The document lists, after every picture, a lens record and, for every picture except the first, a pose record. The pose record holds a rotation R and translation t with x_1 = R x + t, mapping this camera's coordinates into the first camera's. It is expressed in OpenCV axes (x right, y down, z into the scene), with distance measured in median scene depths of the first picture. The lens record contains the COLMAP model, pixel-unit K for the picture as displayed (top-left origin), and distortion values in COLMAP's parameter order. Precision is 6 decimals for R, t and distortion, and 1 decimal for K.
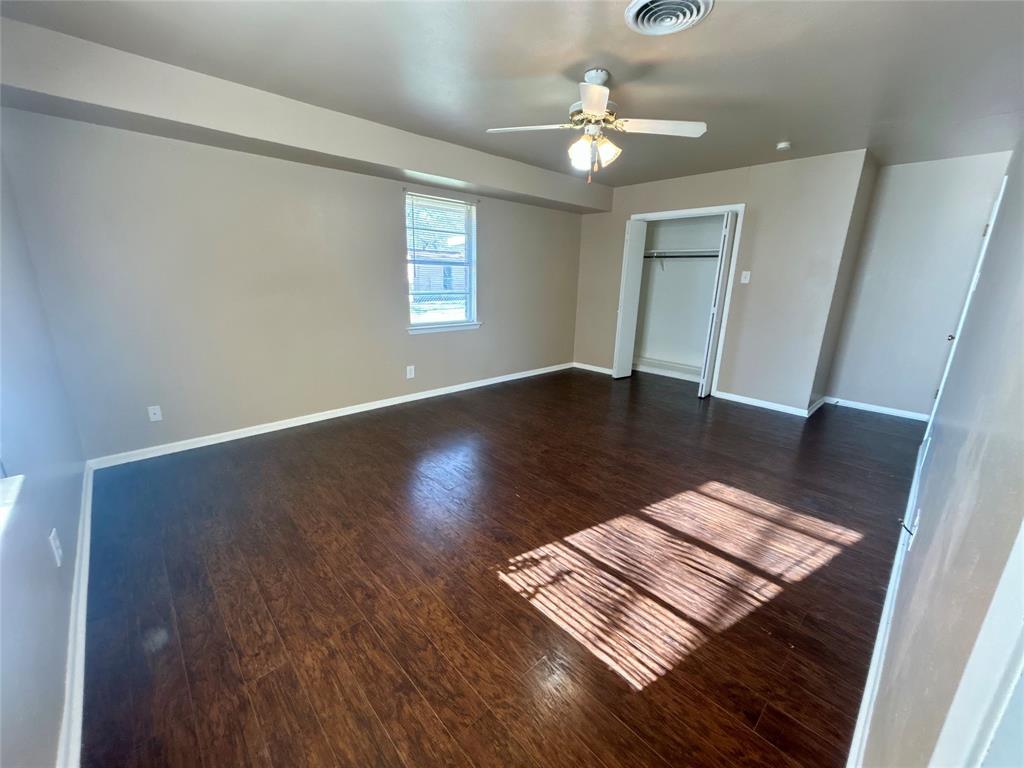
lens RADIAL K [[410.1, 0, 517.2], [0, 410.1, 381.8], [0, 0, 1]] dist [-0.002070, 0.000734]
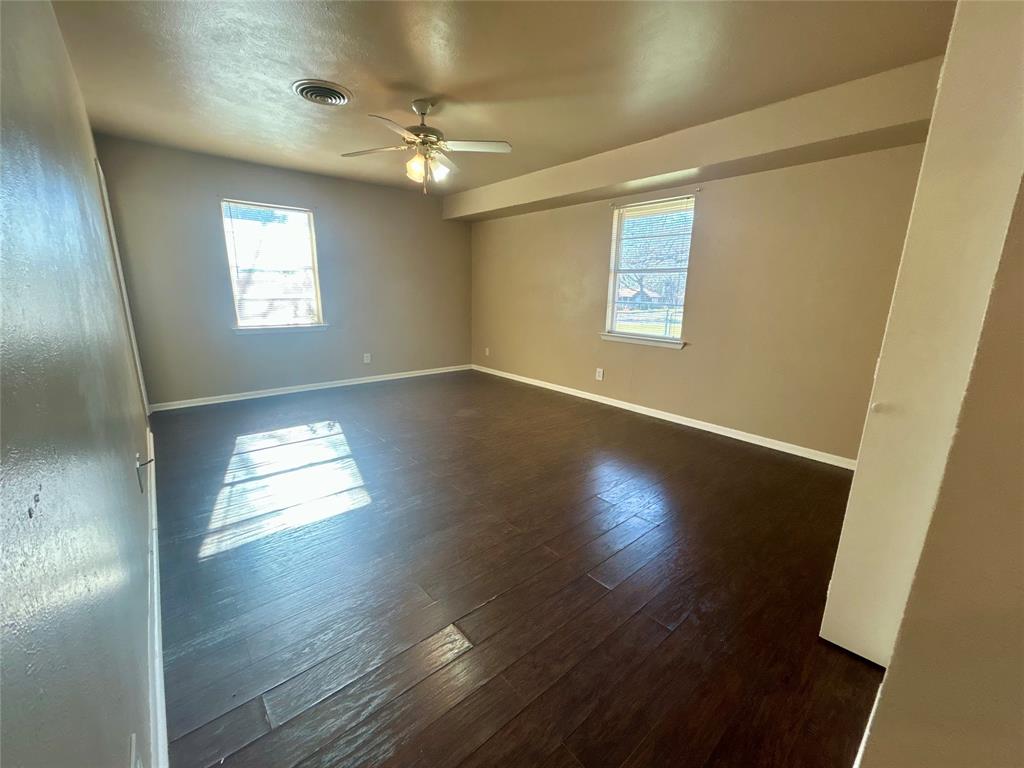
lens RADIAL K [[410.1, 0, 514.9], [0, 410.1, 384.1], [0, 0, 1]] dist [-0.002070, 0.000734]
pose [[-0.065435, 0.201317, -0.977338, 0.841086], [-0.261649, 0.941706, 0.211495, -0.174388], [0.962942, 0.269559, -0.008946, 0.831276]]
